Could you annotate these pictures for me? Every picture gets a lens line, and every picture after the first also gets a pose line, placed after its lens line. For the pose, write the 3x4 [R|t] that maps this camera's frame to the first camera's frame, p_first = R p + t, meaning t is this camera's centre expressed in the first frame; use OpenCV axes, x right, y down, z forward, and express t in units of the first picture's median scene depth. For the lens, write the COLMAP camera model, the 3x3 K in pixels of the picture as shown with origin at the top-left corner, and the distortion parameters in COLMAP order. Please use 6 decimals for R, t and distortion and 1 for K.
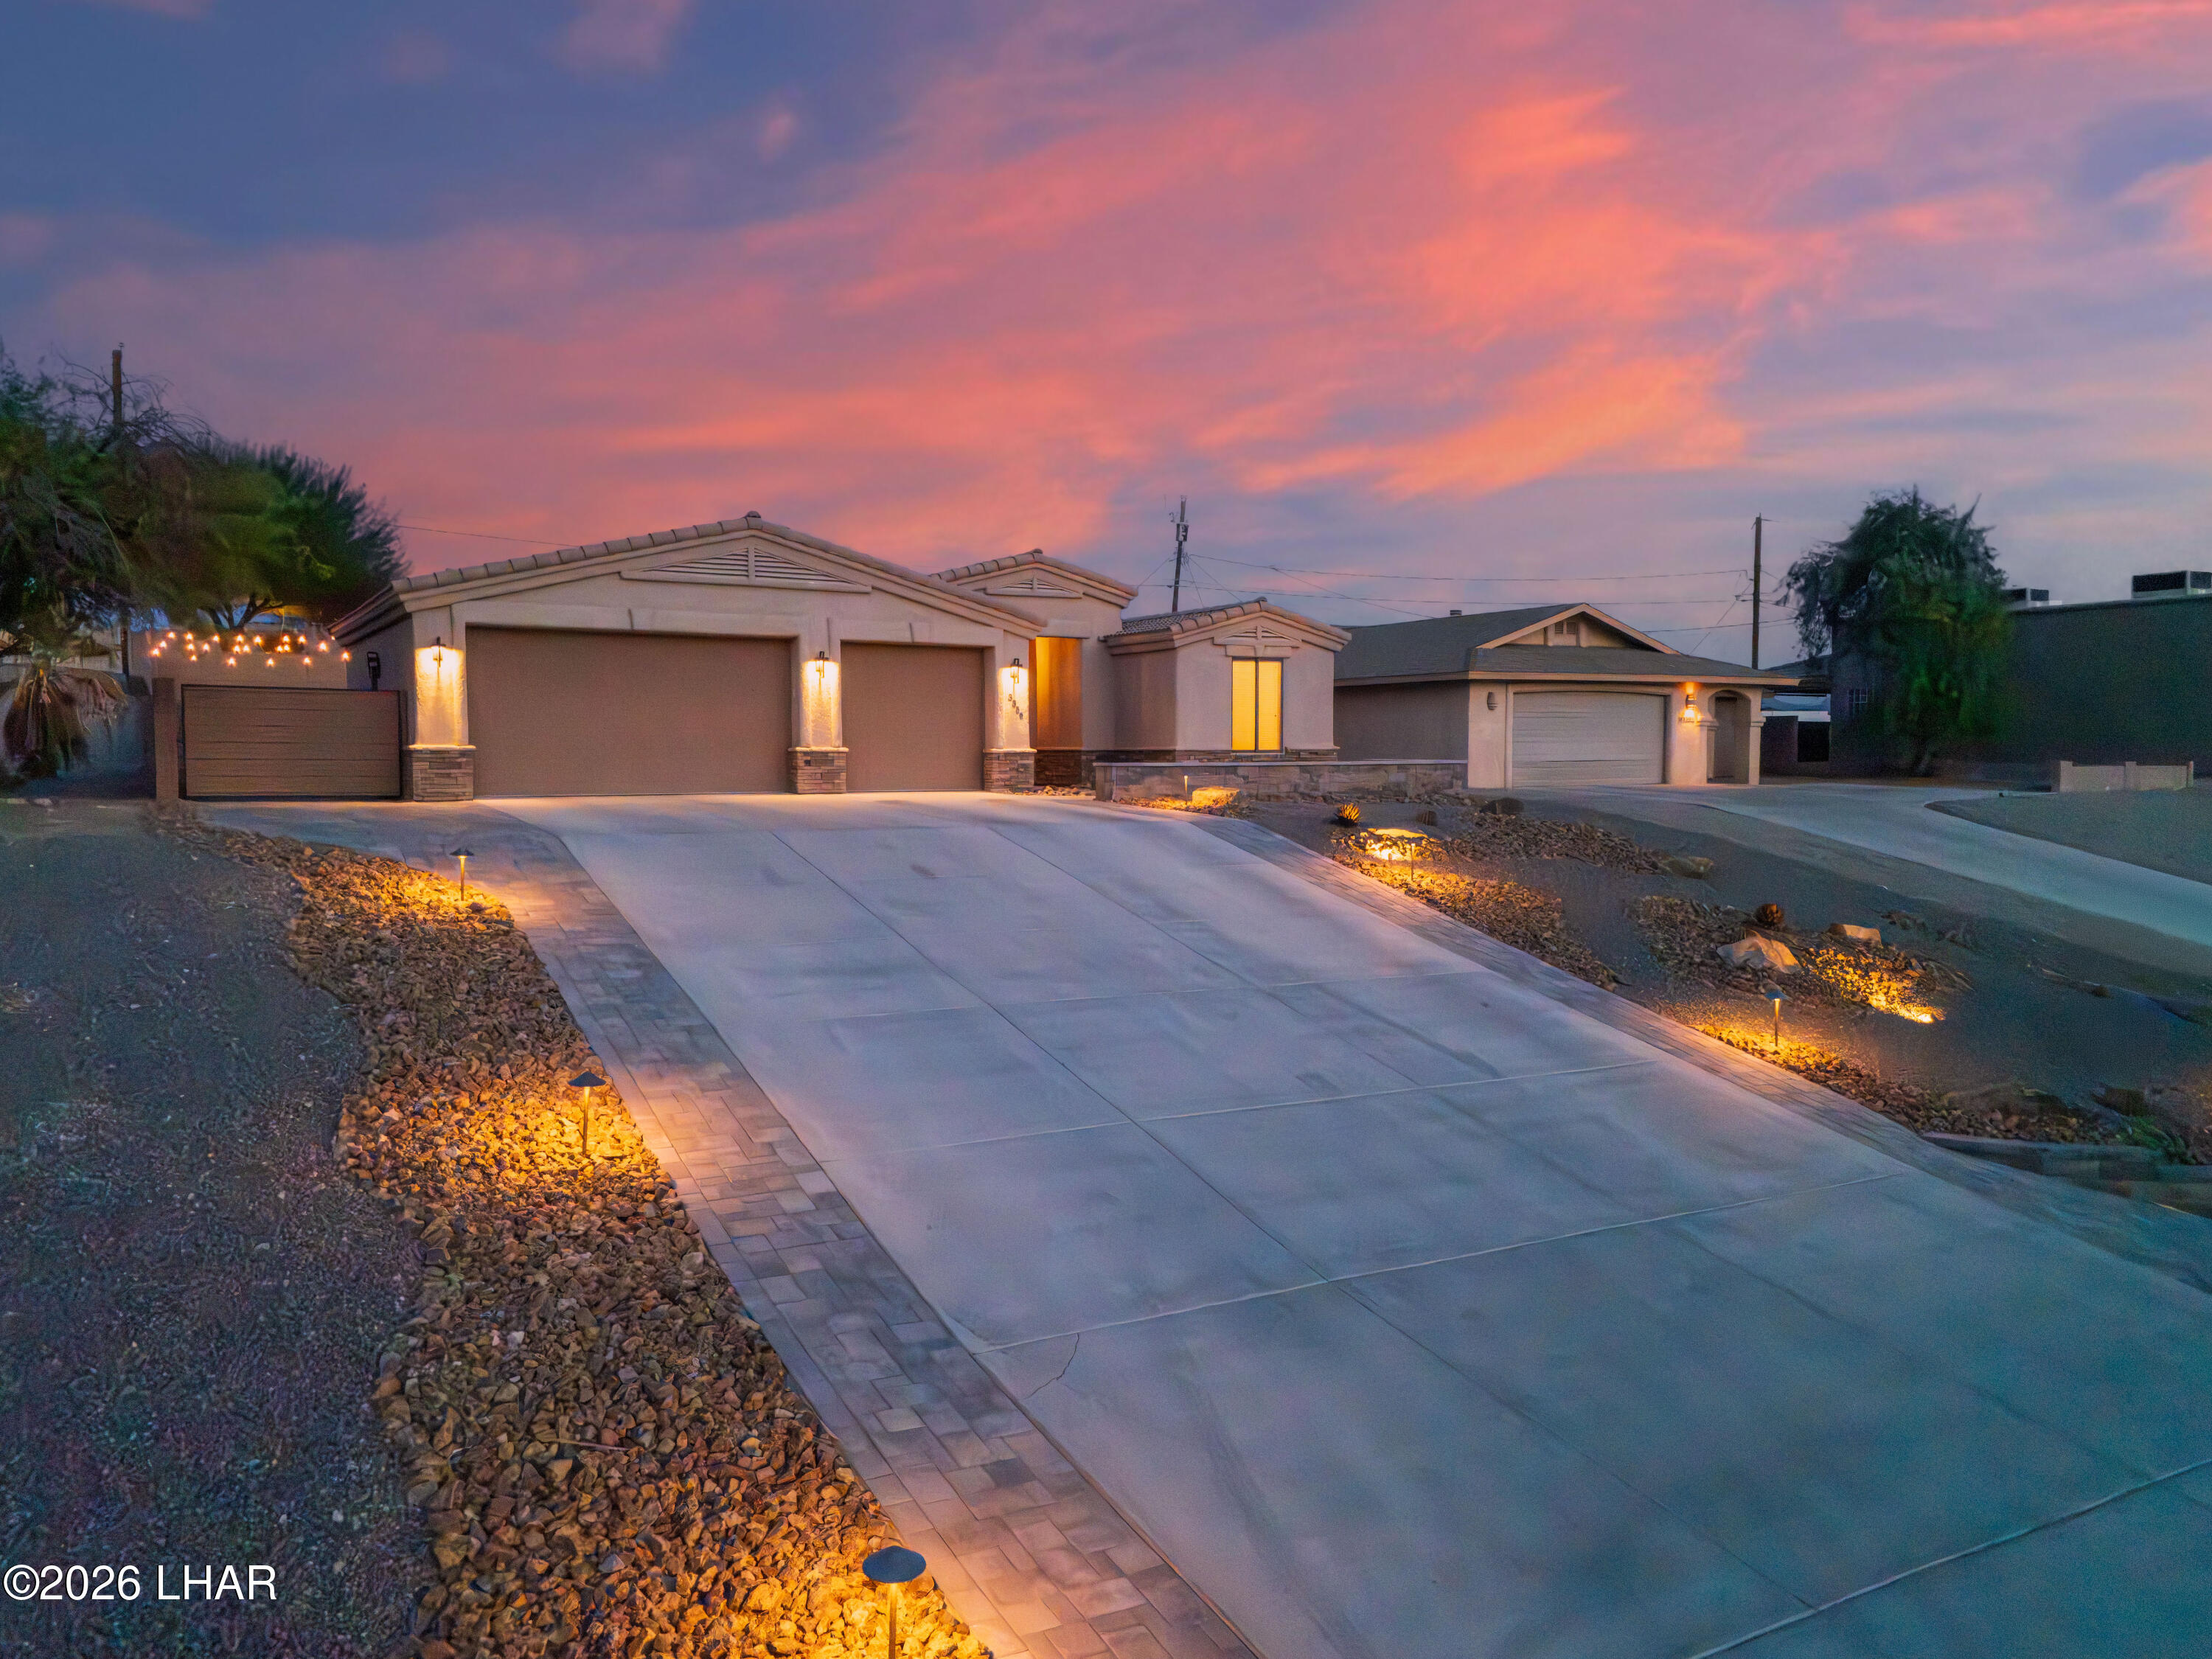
lens RADIAL K [[1627.4, 0, 1106.0], [0, 1627.4, 829.5], [0, 0, 1]] dist [0.086004, -0.000135]
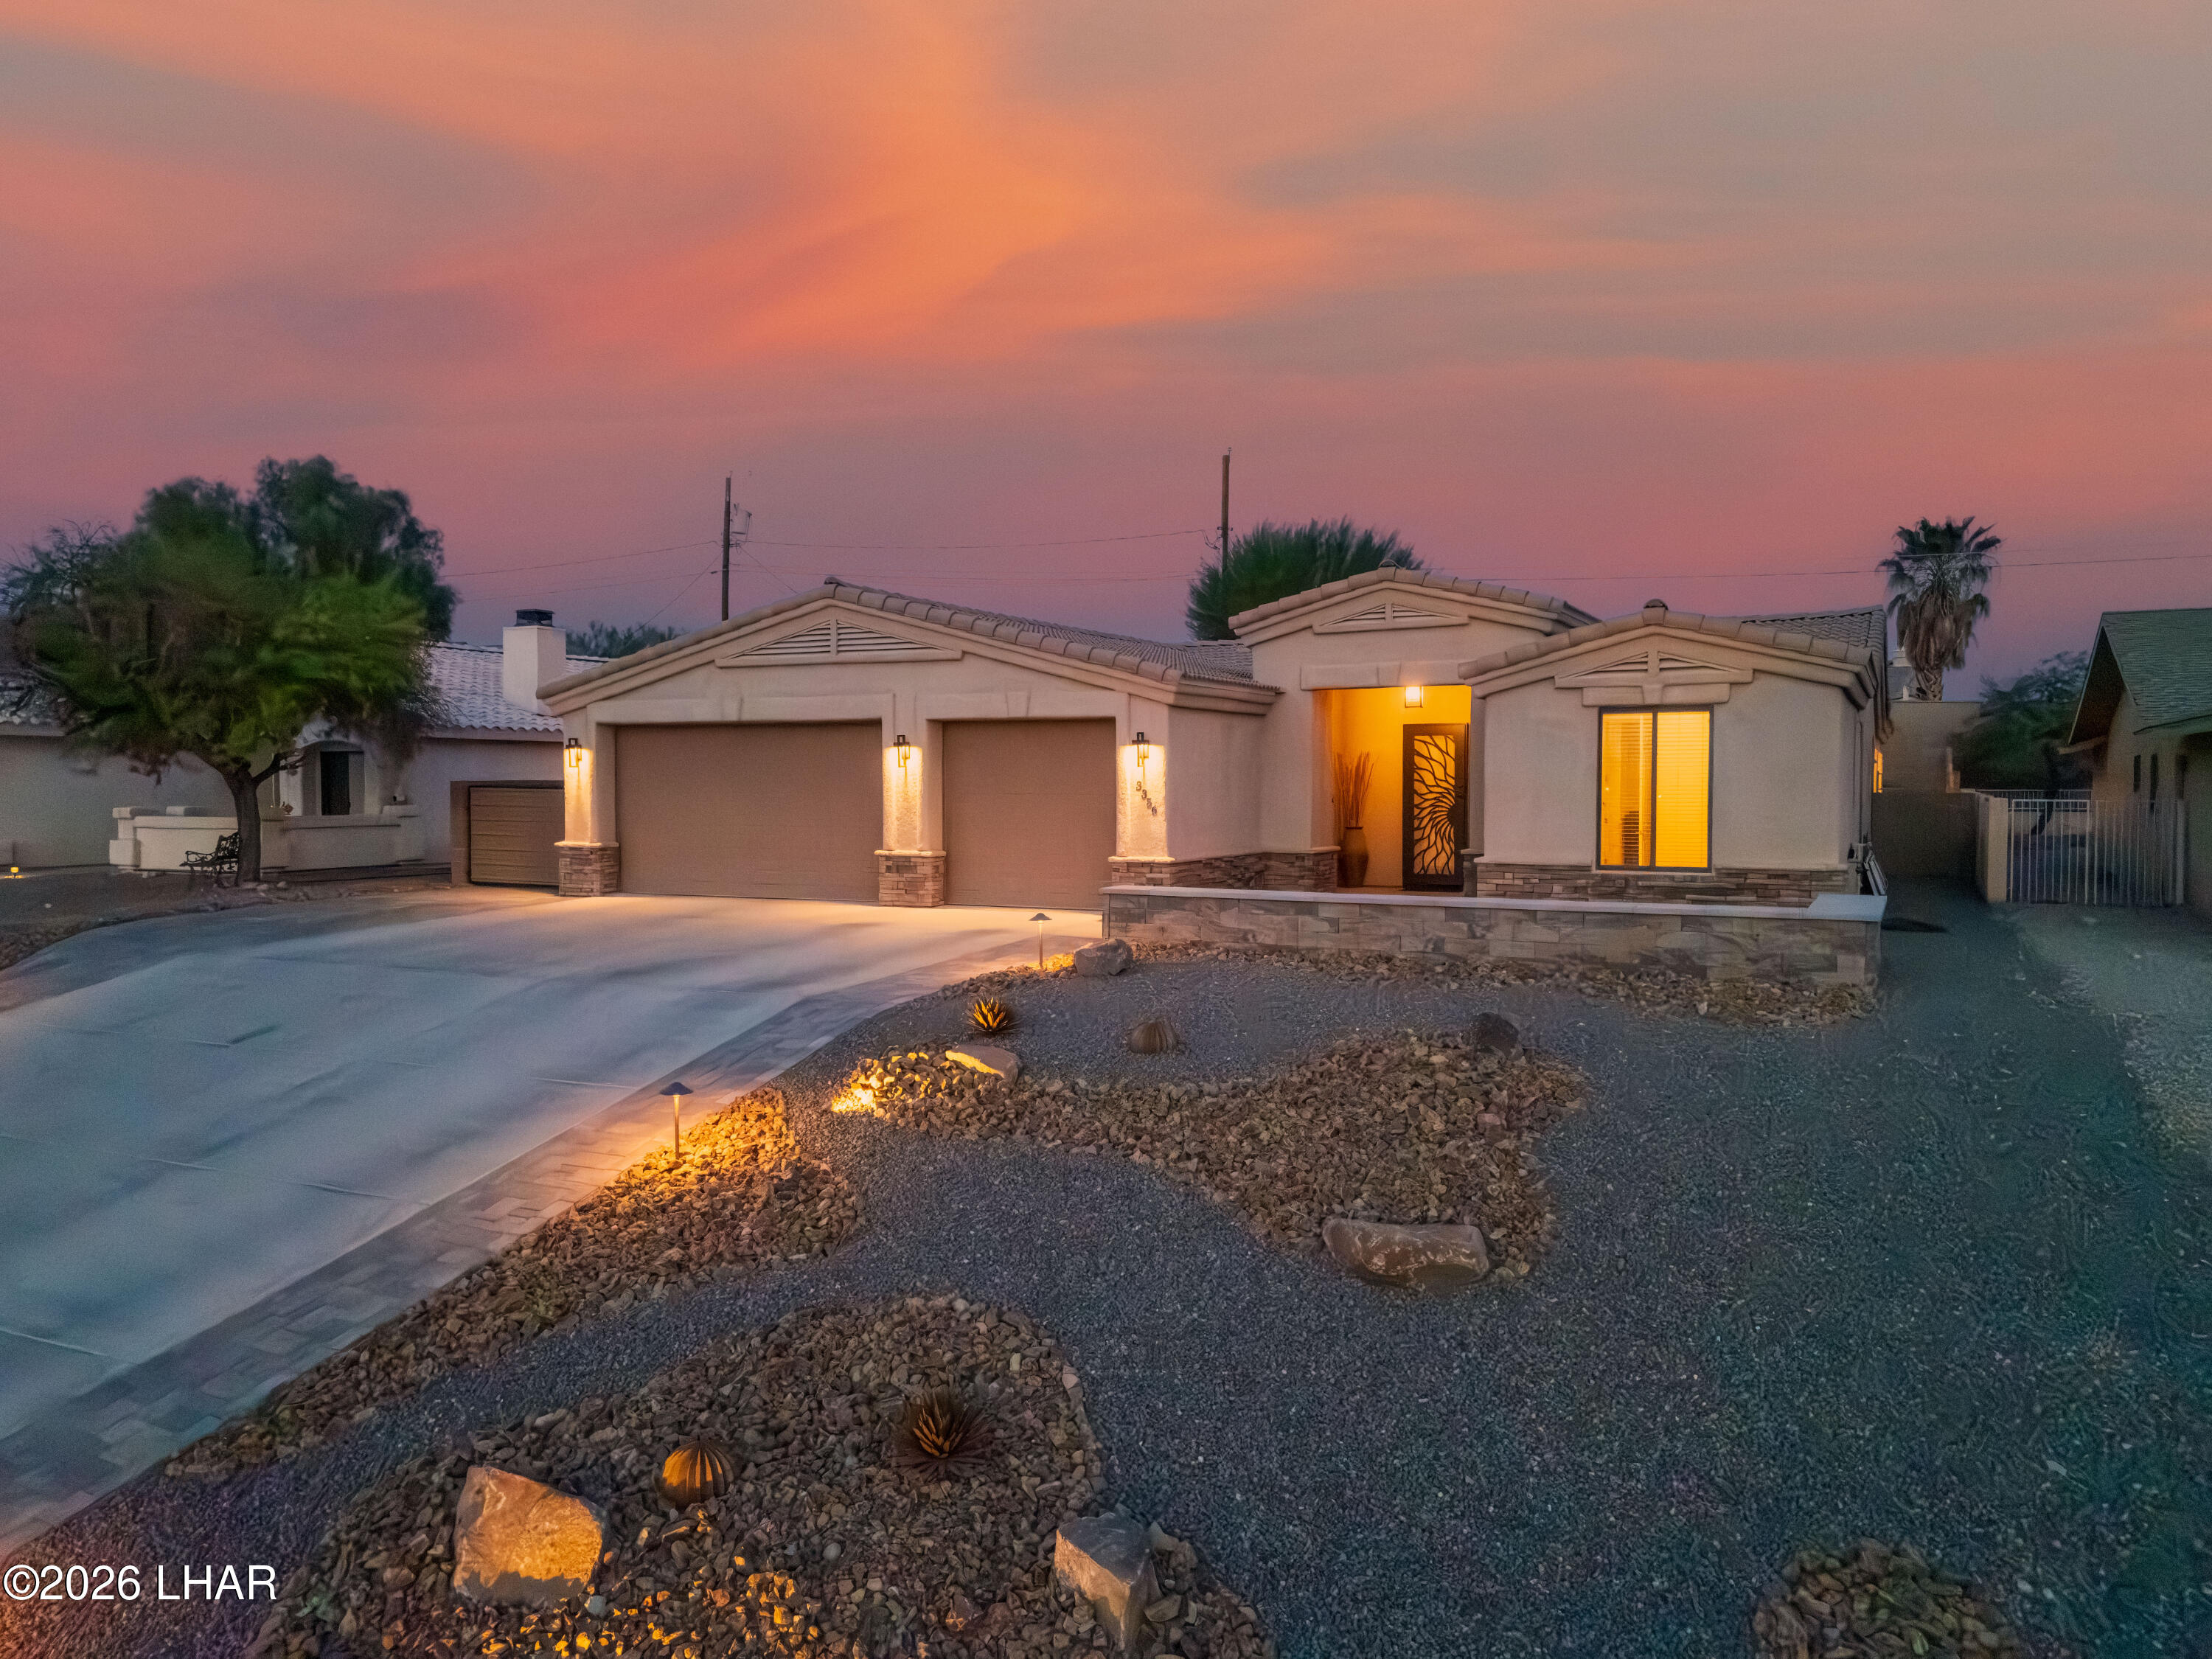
lens RADIAL K [[1627.4, 0, 1106.0], [0, 1627.4, 829.5], [0, 0, 1]] dist [0.086004, -0.000135]
pose [[0.544605, 0.026232, -0.838282, 0.566655], [-0.040342, 0.999173, 0.005058, -0.068656], [0.837722, 0.031064, 0.545213, 0.630223]]
